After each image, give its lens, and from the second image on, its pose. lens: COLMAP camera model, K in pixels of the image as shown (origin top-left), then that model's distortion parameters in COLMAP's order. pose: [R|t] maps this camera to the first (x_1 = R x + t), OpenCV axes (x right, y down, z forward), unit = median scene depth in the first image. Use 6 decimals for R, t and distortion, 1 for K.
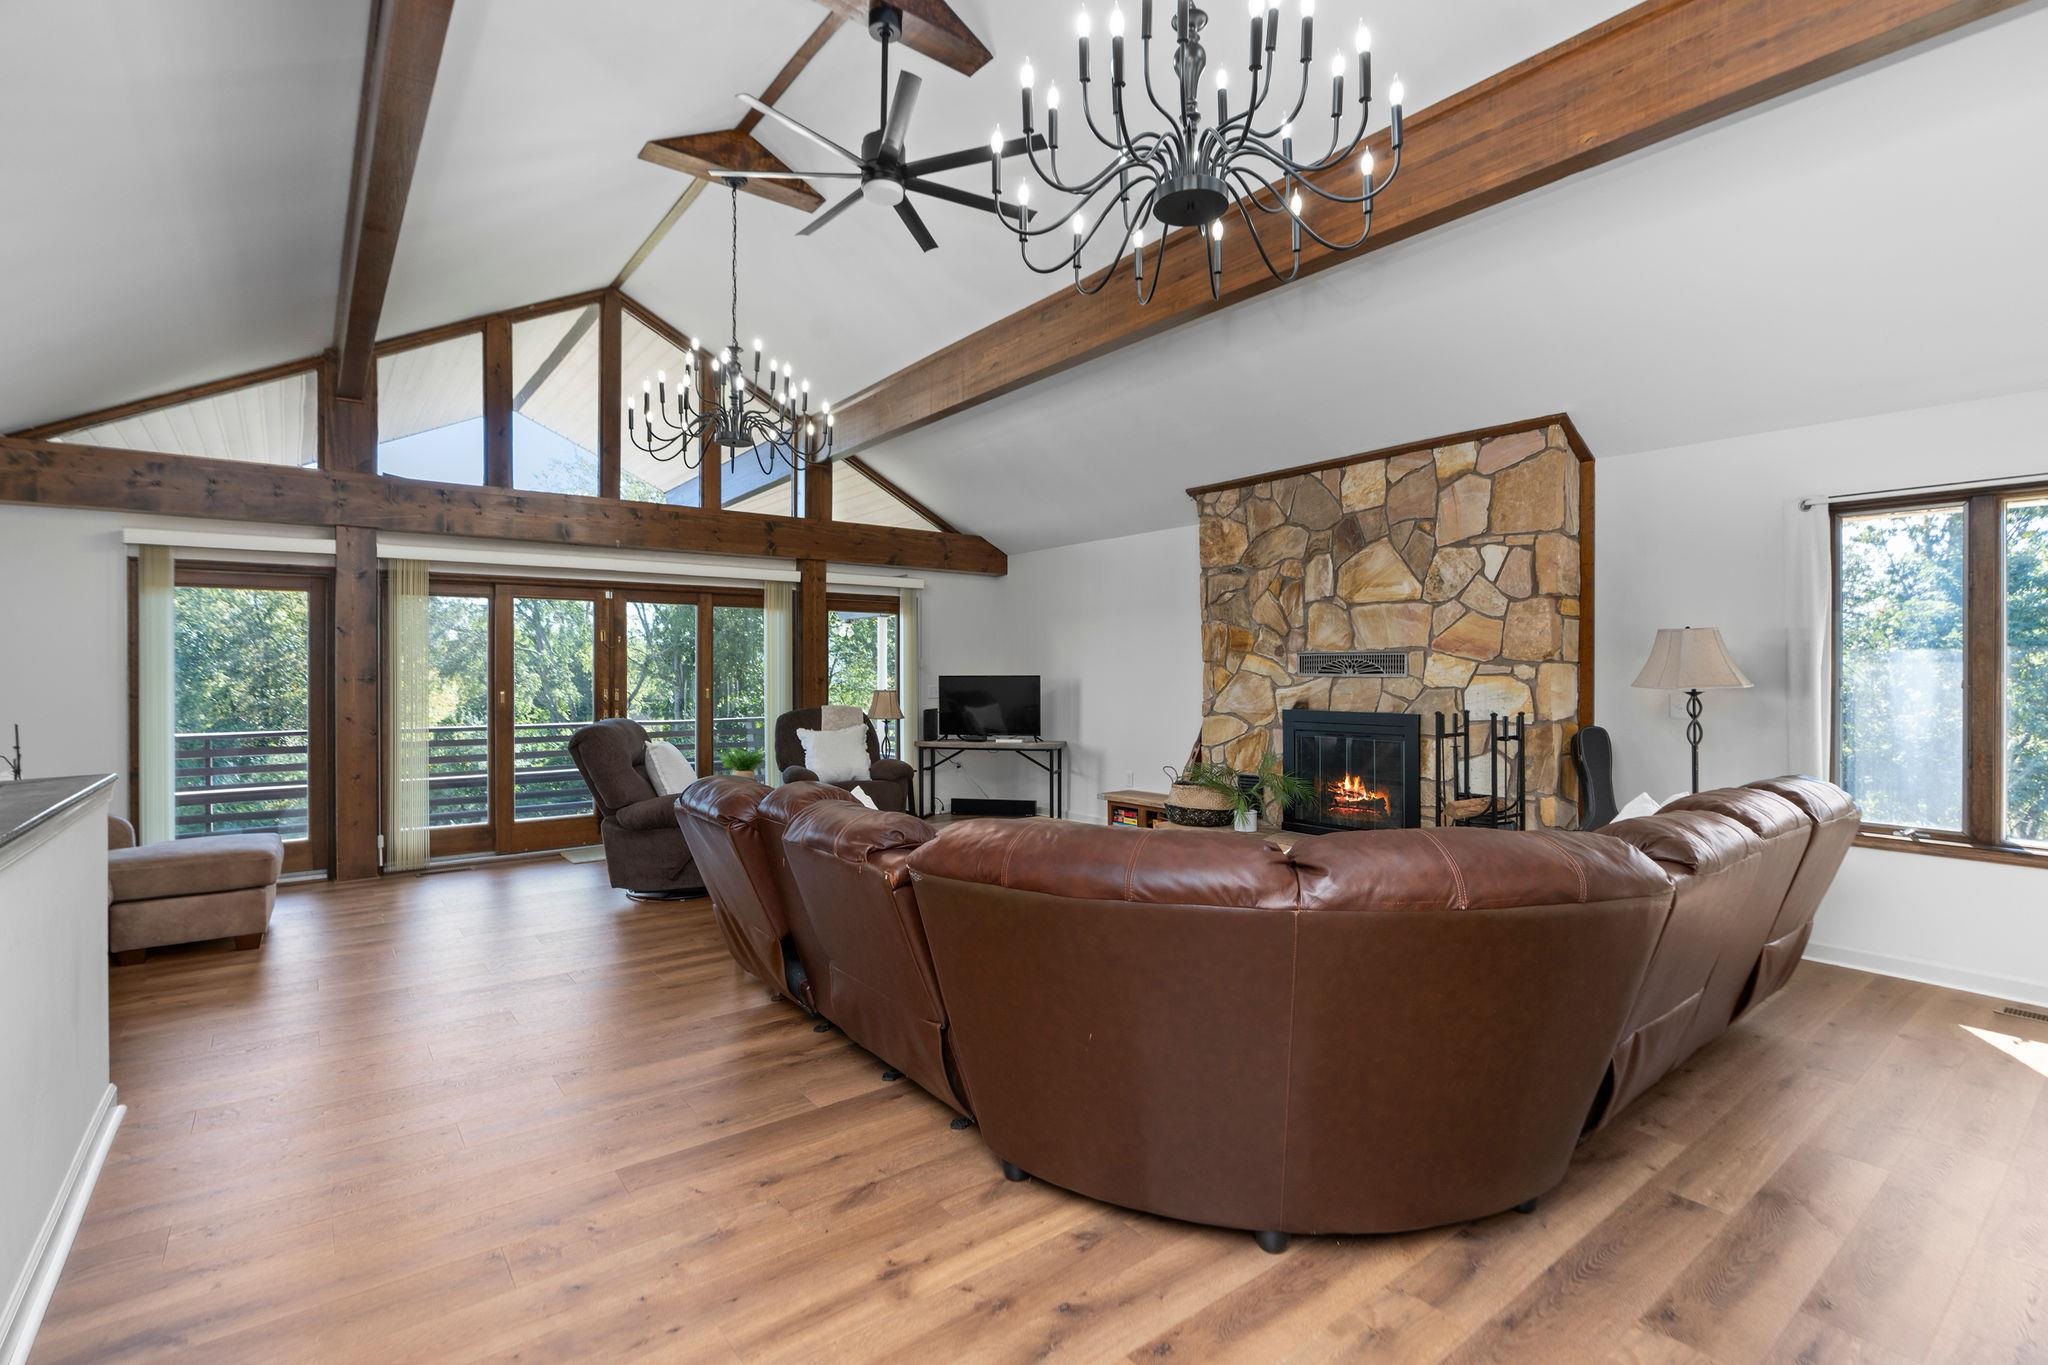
lens RADIAL K [[926.7, 0, 1031.5], [0, 926.7, 674.9], [0, 0, 1]] dist [-0.020295, 0.000452]
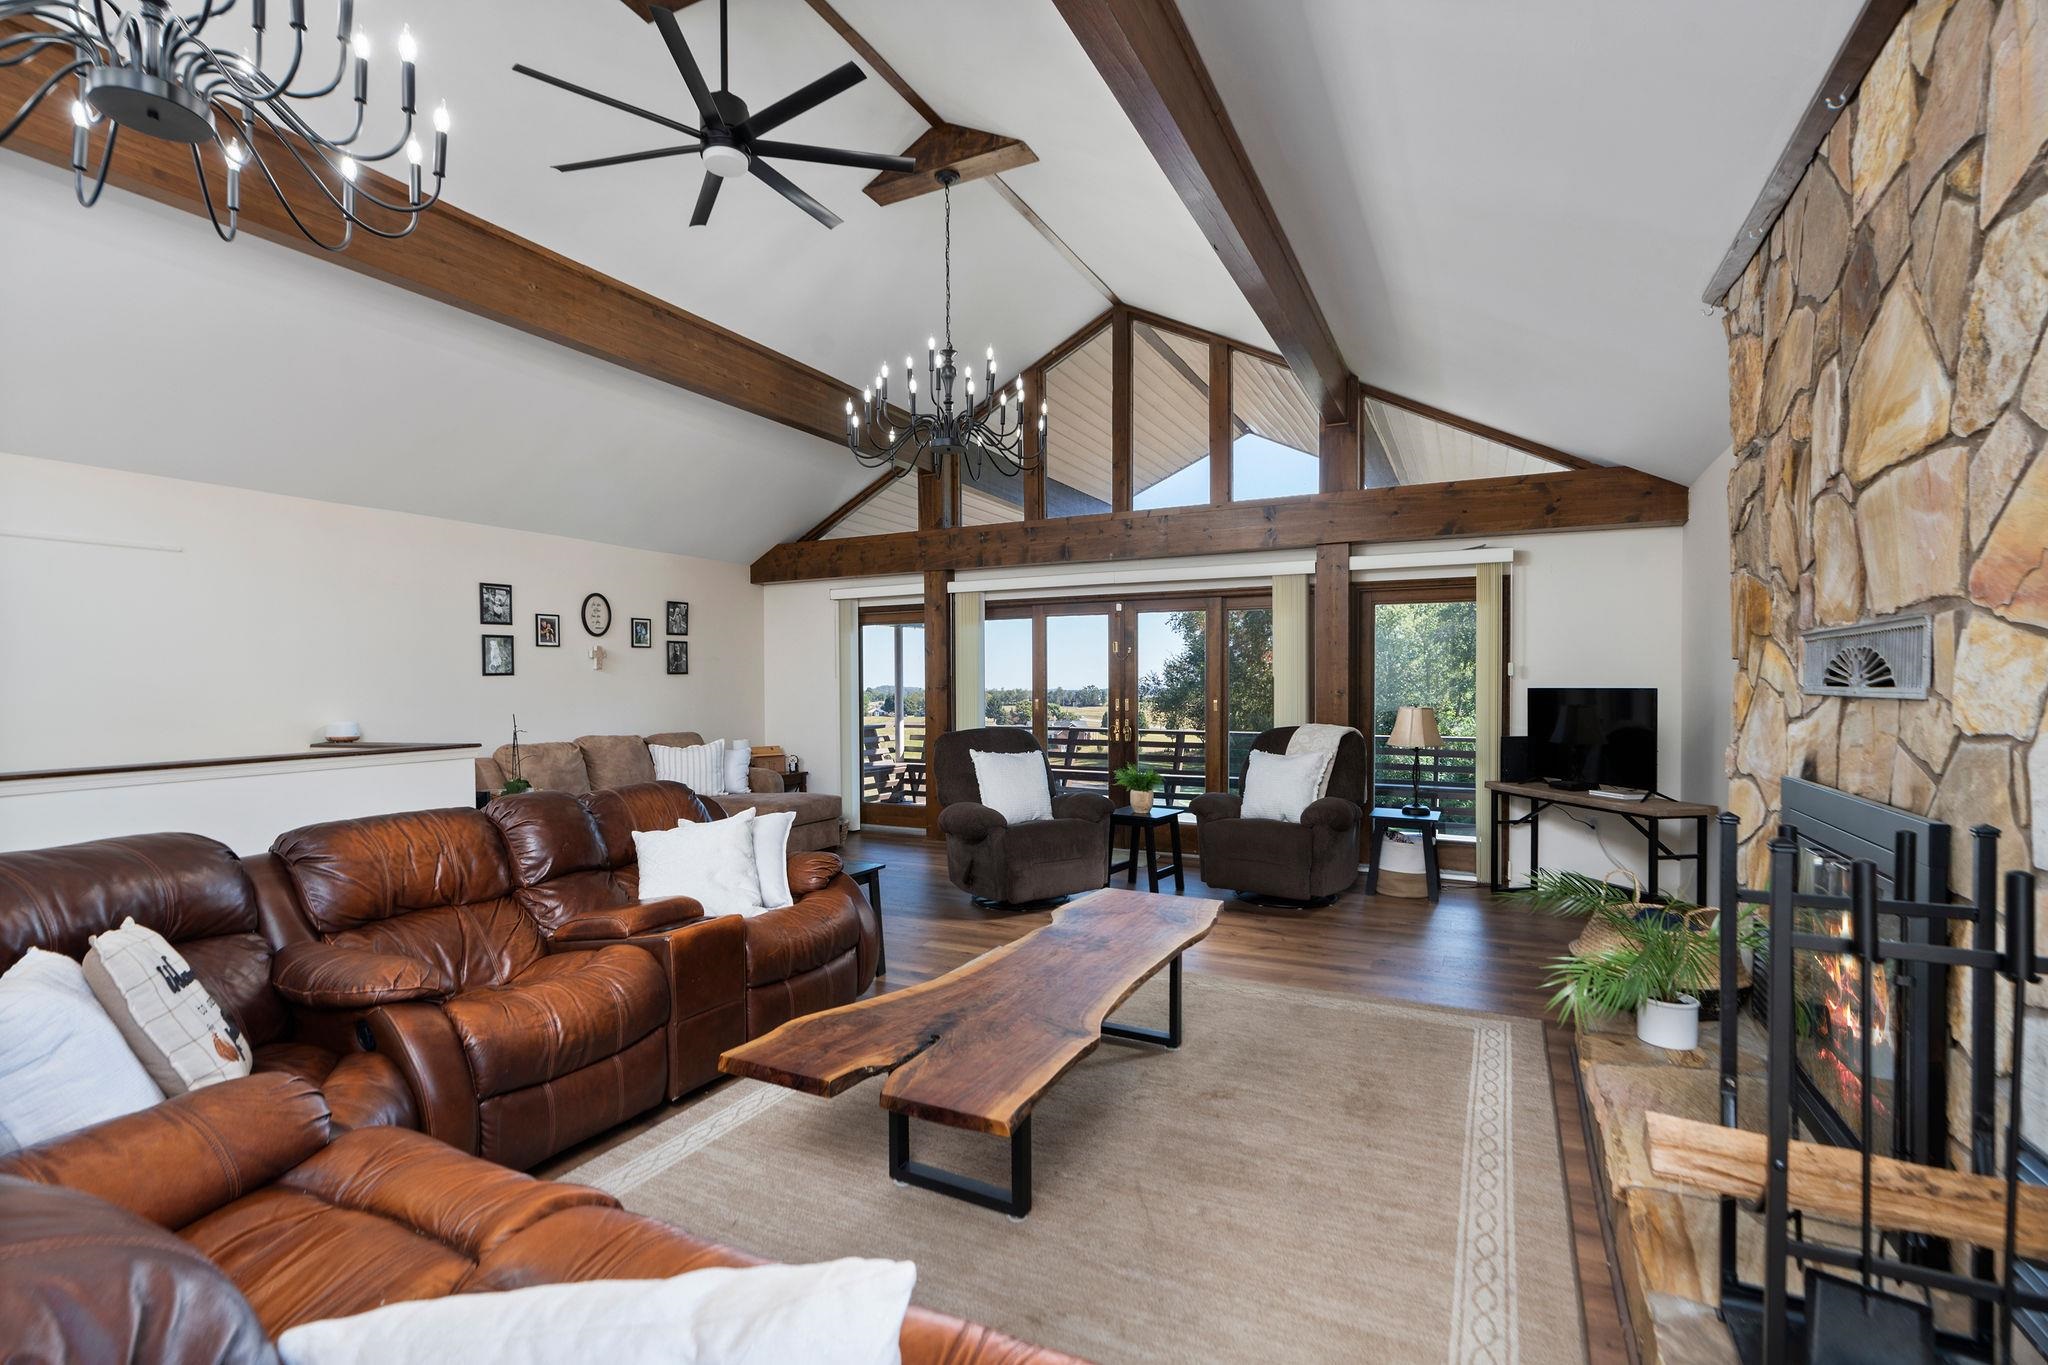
lens RADIAL K [[926.7, 0, 1027.1], [0, 926.7, 689.7], [0, 0, 1]] dist [-0.020295, 0.000452]
pose [[0.417684, 0.006724, -0.908568, 0.405639], [-0.002910, 0.999977, 0.006063, -0.000281], [0.908588, 0.000112, 0.417694, 0.439676]]
